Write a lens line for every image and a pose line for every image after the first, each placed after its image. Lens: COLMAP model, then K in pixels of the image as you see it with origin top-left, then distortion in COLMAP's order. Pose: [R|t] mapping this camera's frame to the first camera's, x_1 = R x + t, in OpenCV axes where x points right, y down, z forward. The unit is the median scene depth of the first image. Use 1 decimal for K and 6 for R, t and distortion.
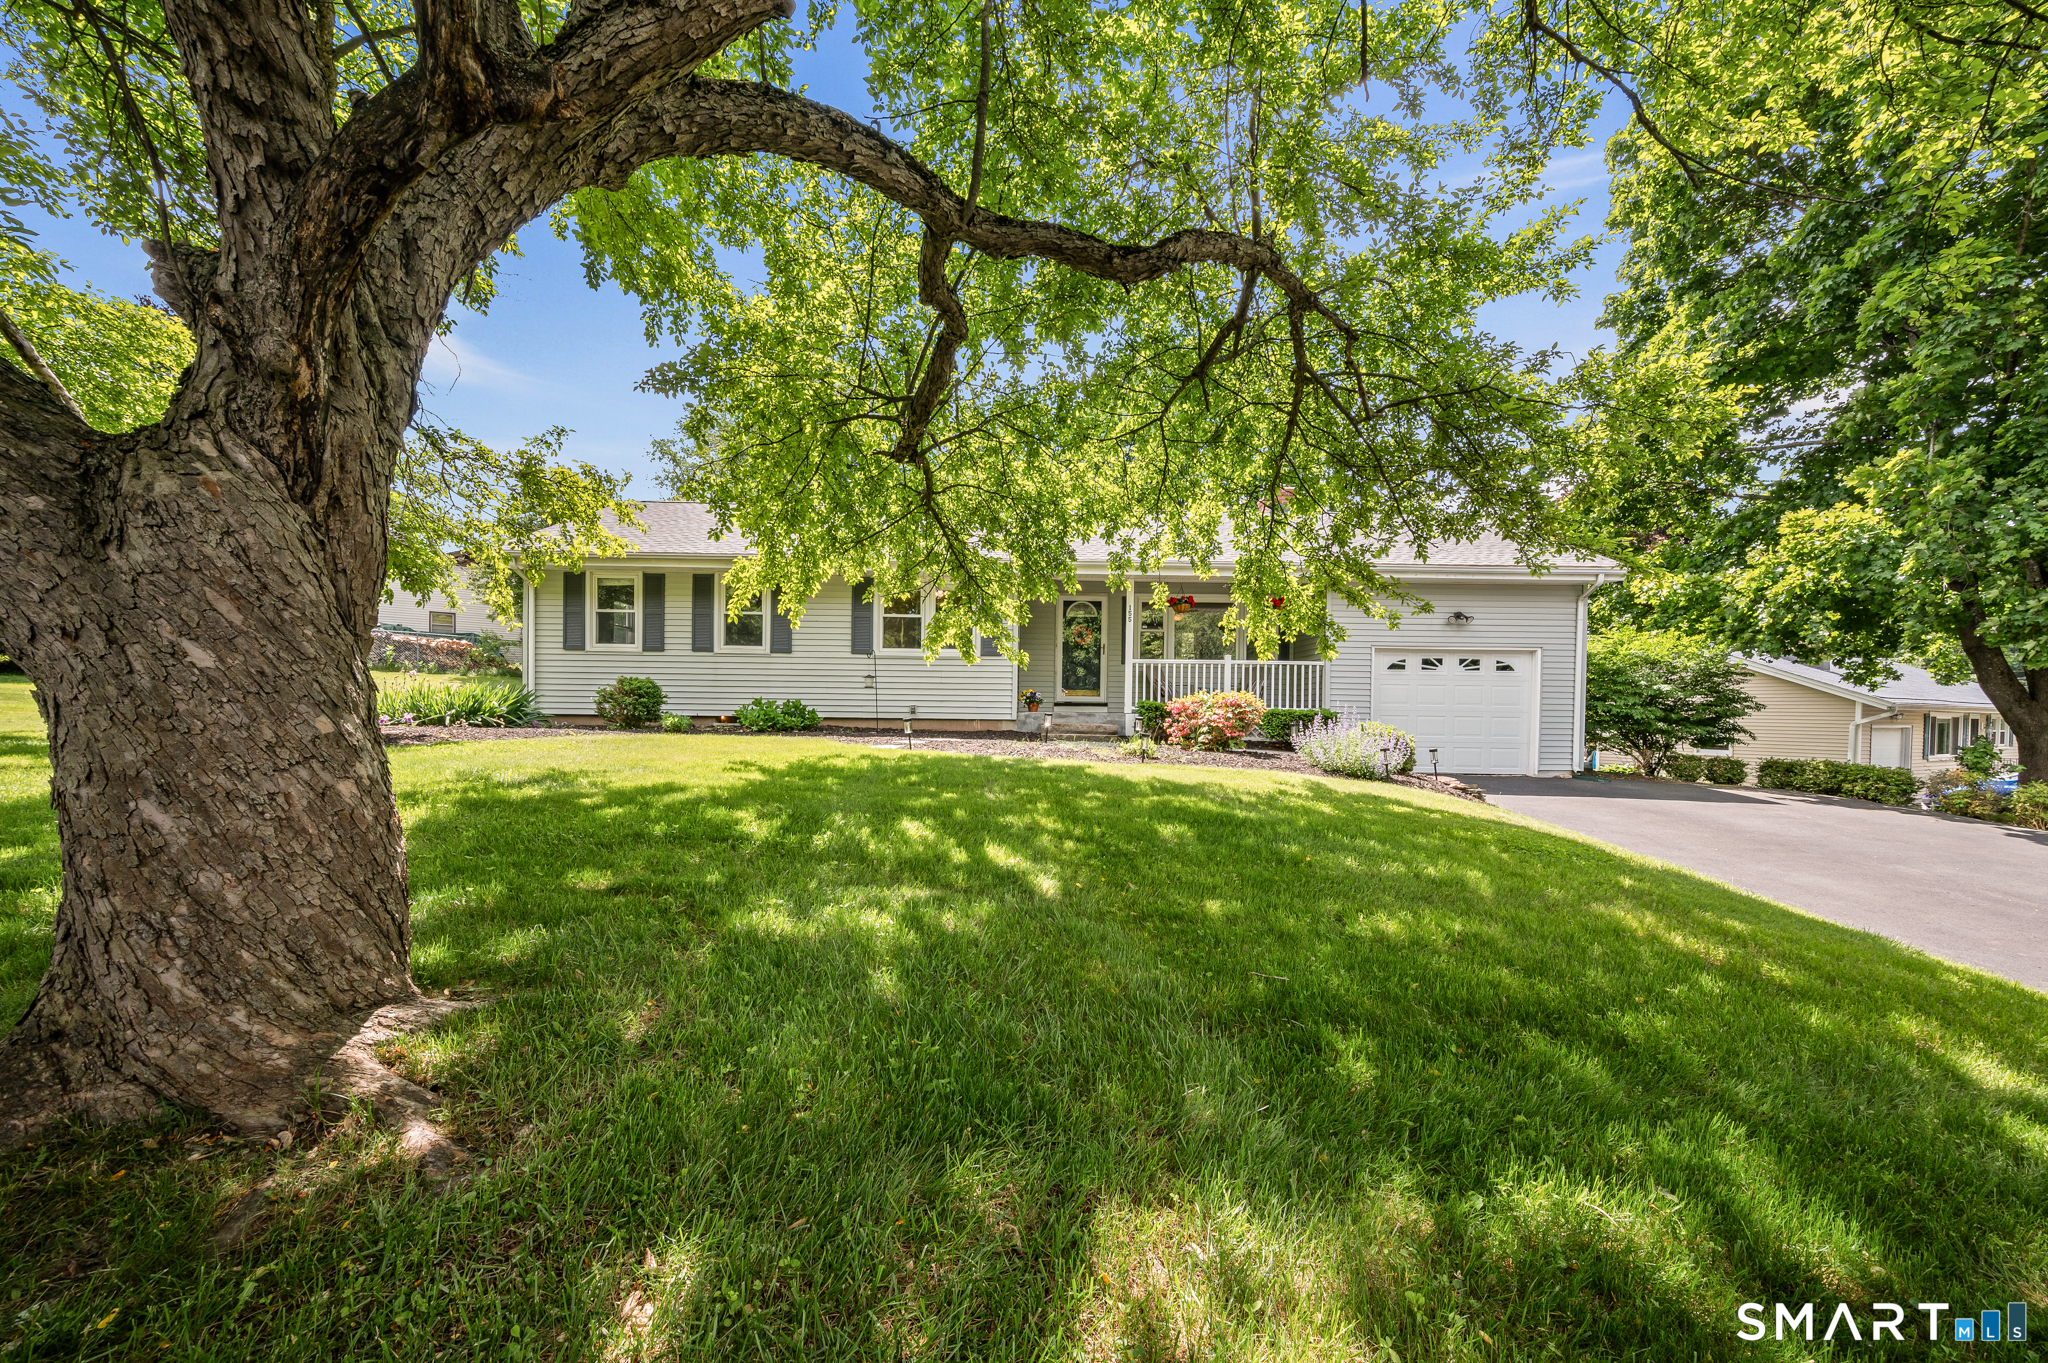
lens RADIAL K [[846.4, 0, 1033.0], [0, 846.4, 723.2], [0, 0, 1]] dist [-0.001231, -0.001112]
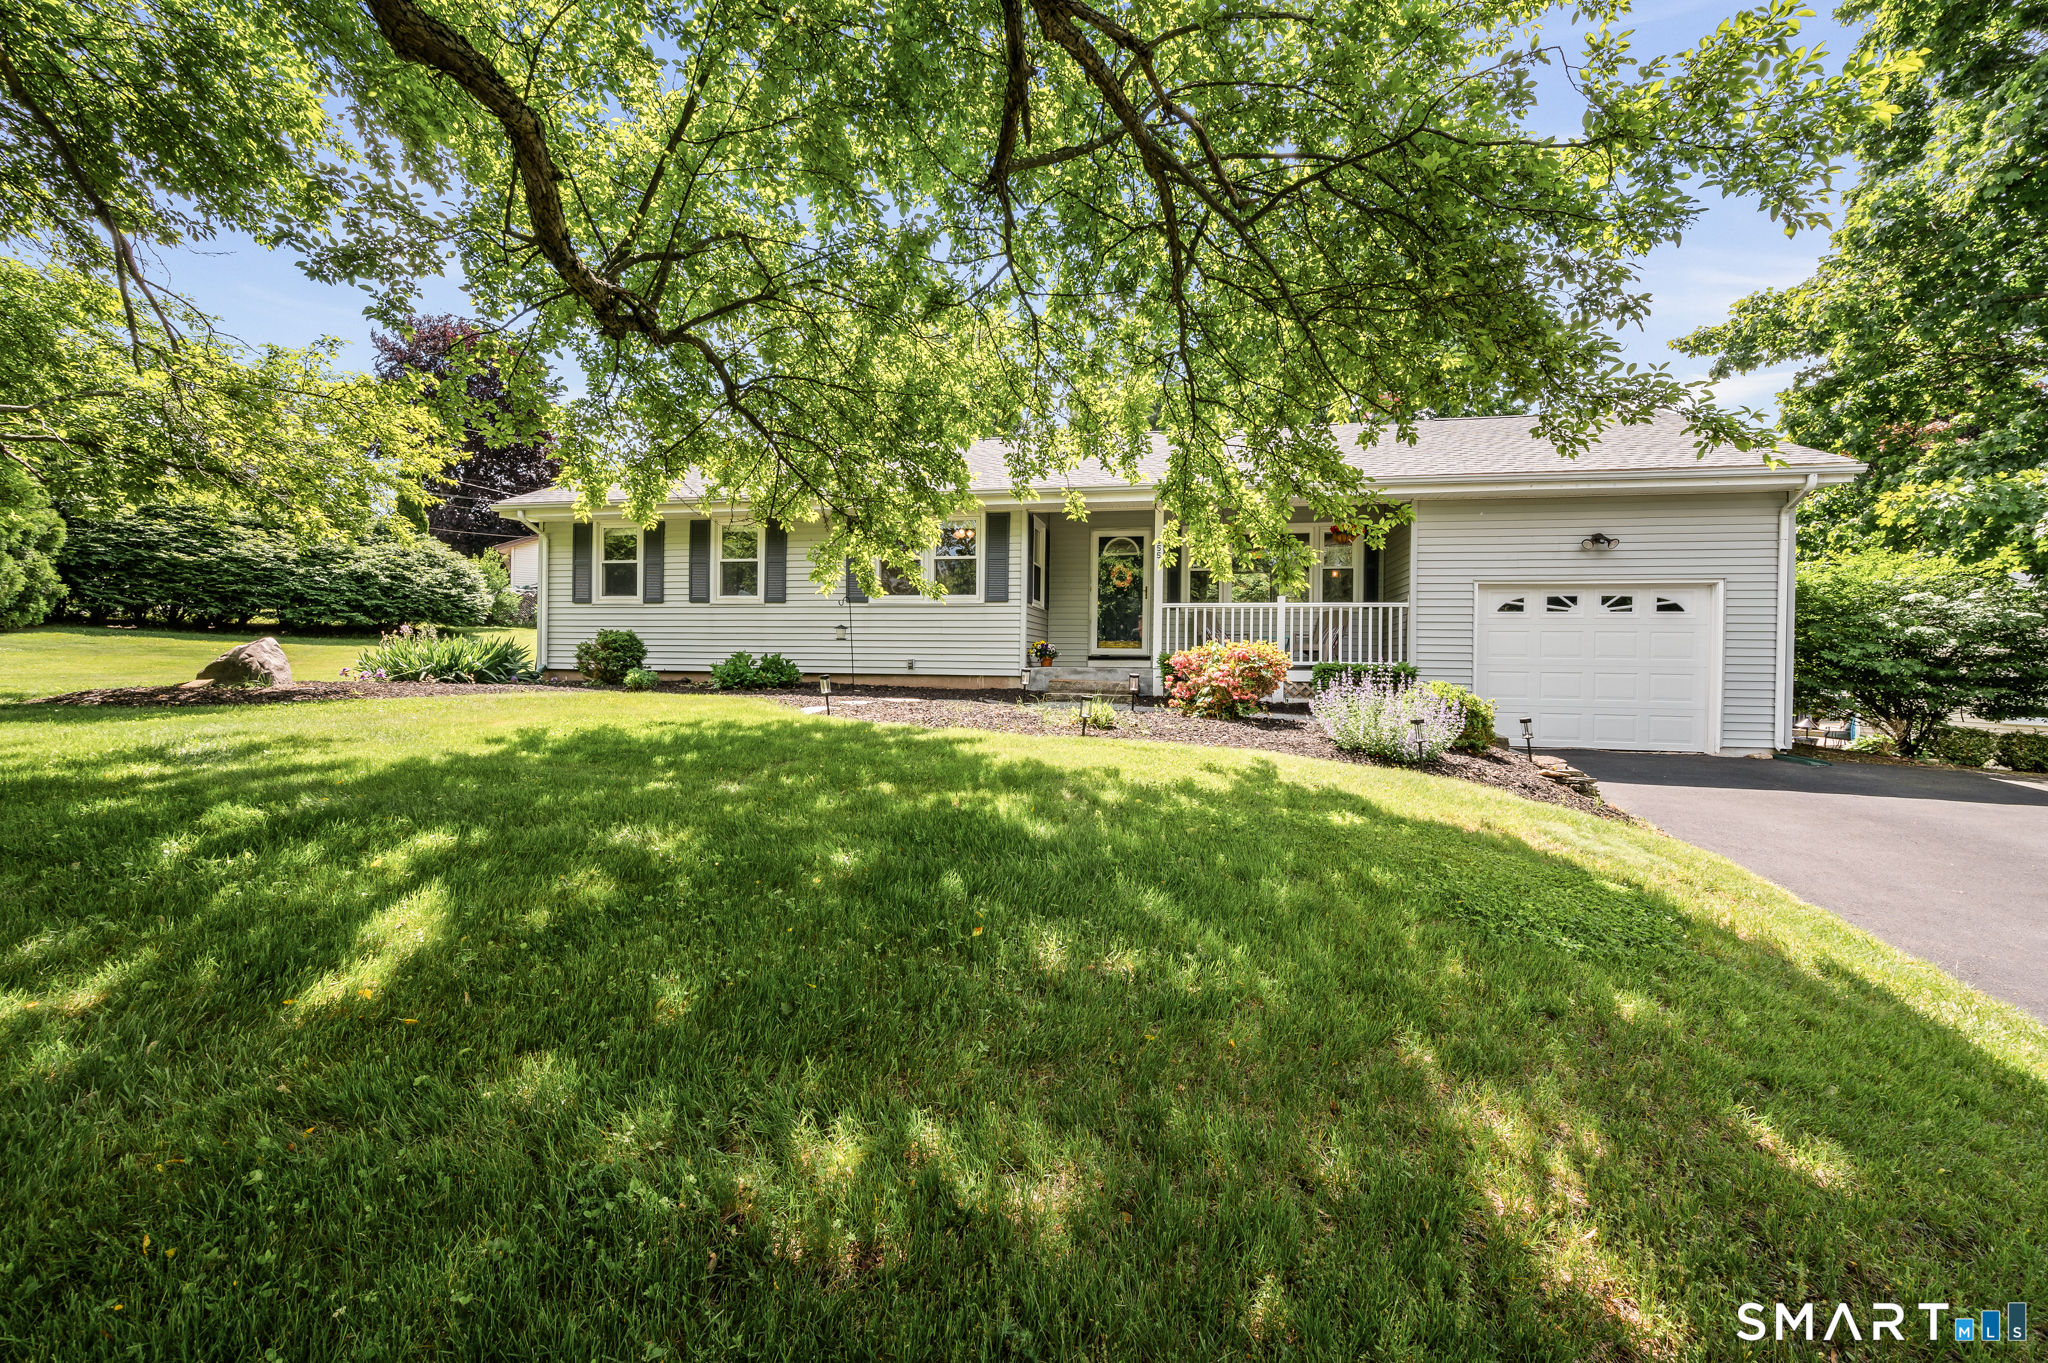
lens RADIAL K [[846.4, 0, 1030.3], [0, 846.4, 663.6], [0, 0, 1]] dist [-0.001231, -0.001112]
pose [[0.977683, -0.000736, -0.210085, 0.166471], [-0.002107, 0.999909, -0.013310, -0.005112], [0.210076, 0.013456, 0.977593, 0.158415]]
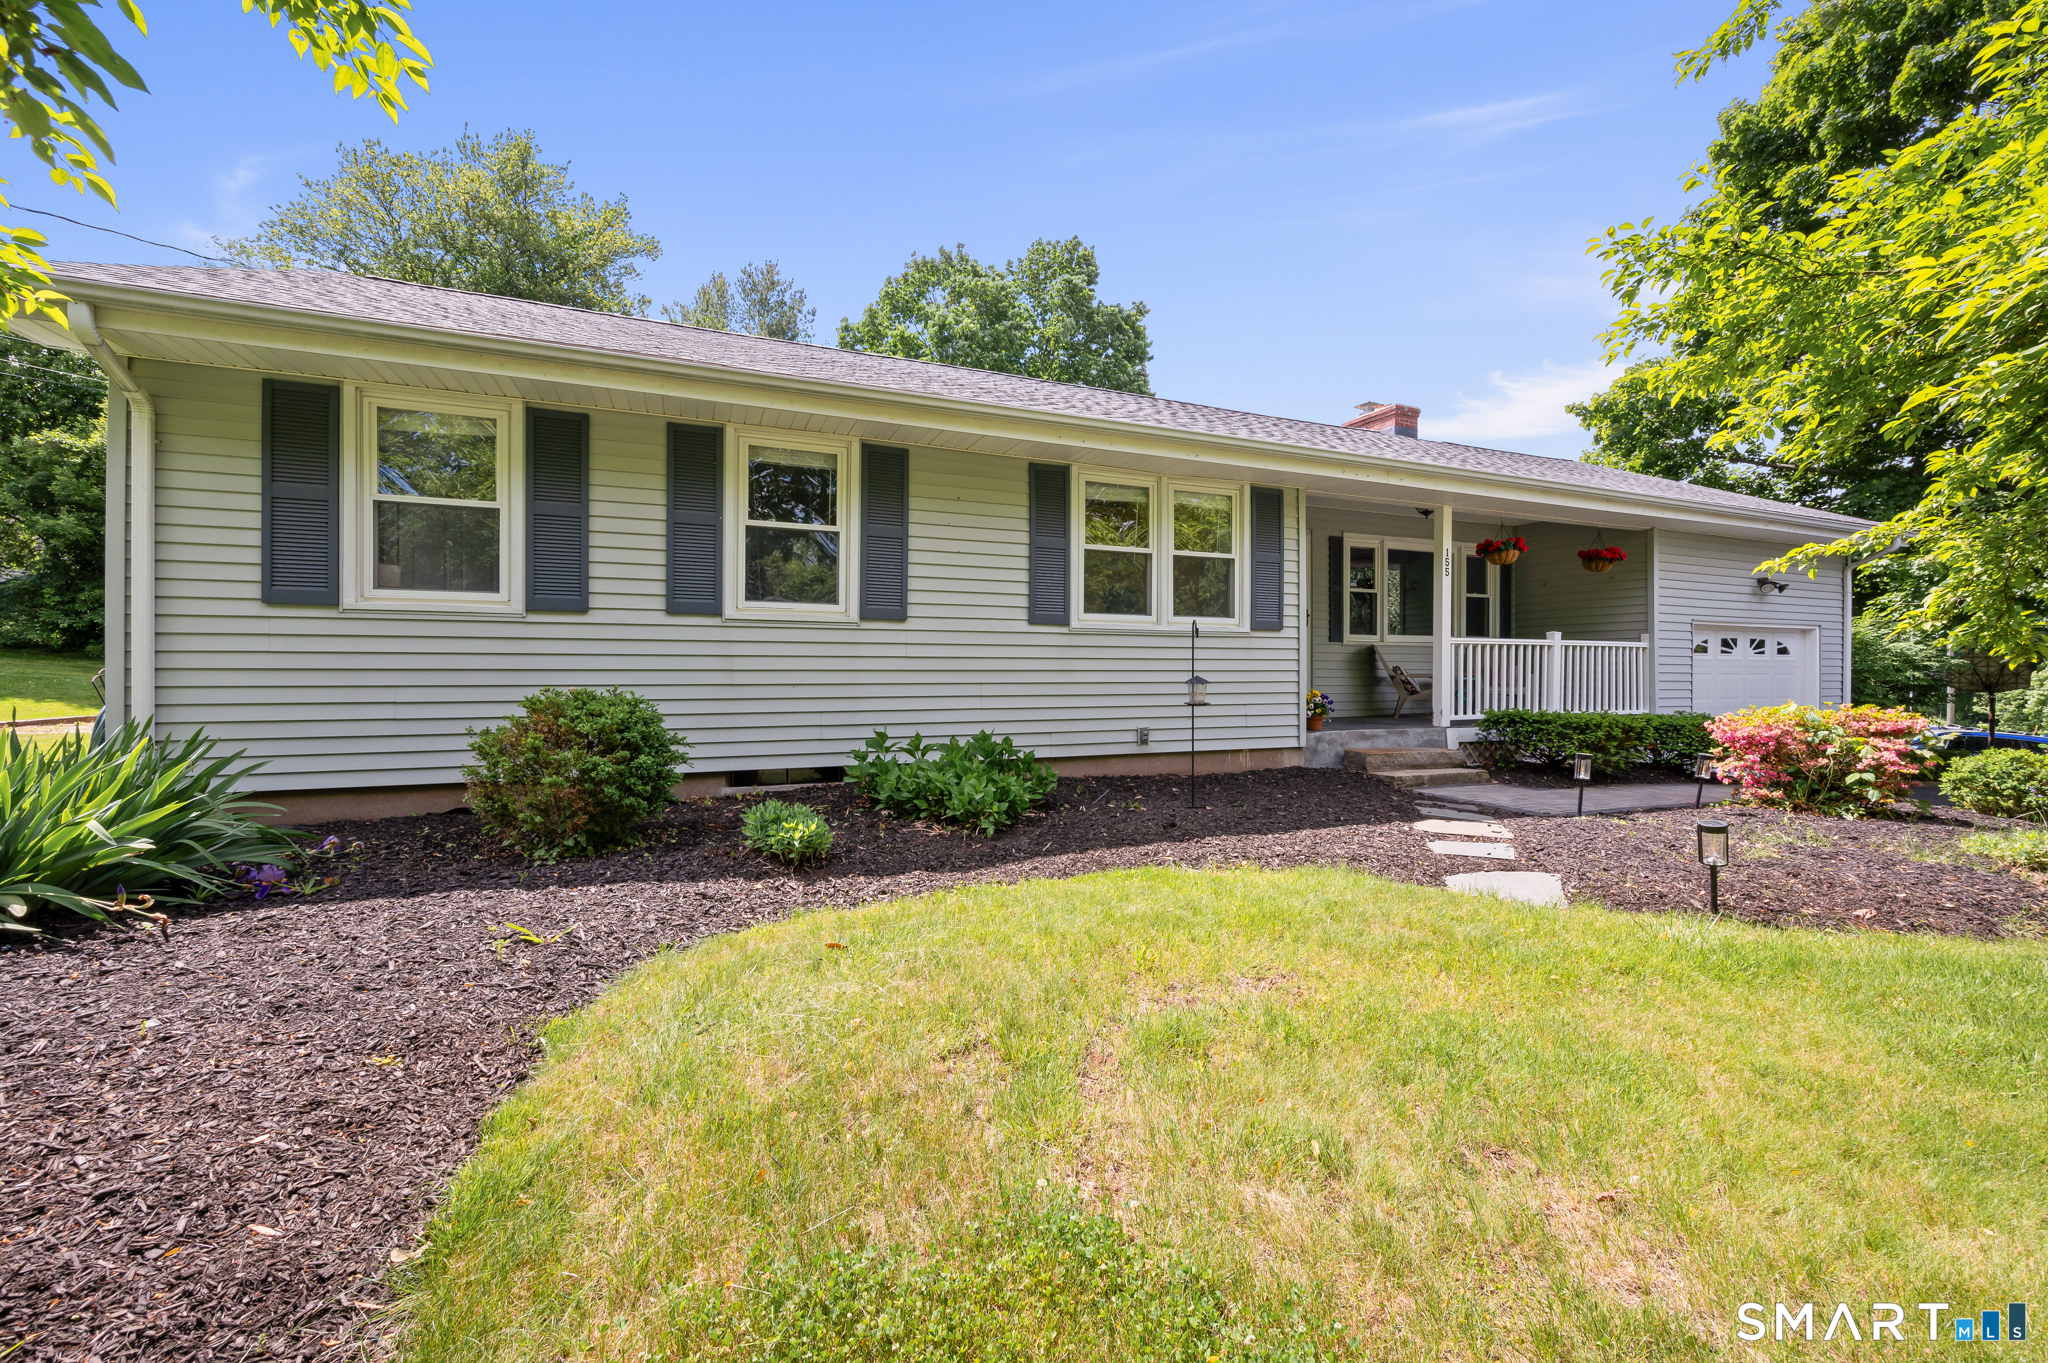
lens RADIAL K [[846.4, 0, 1016.1], [0, 846.4, 676.0], [0, 0, 1]] dist [-0.001231, -0.001112]
pose [[0.921834, -0.012742, 0.387375, -0.405565], [0.014647, 0.999891, -0.001965, -0.051898], [-0.387308, 0.007485, 0.921920, 0.563238]]
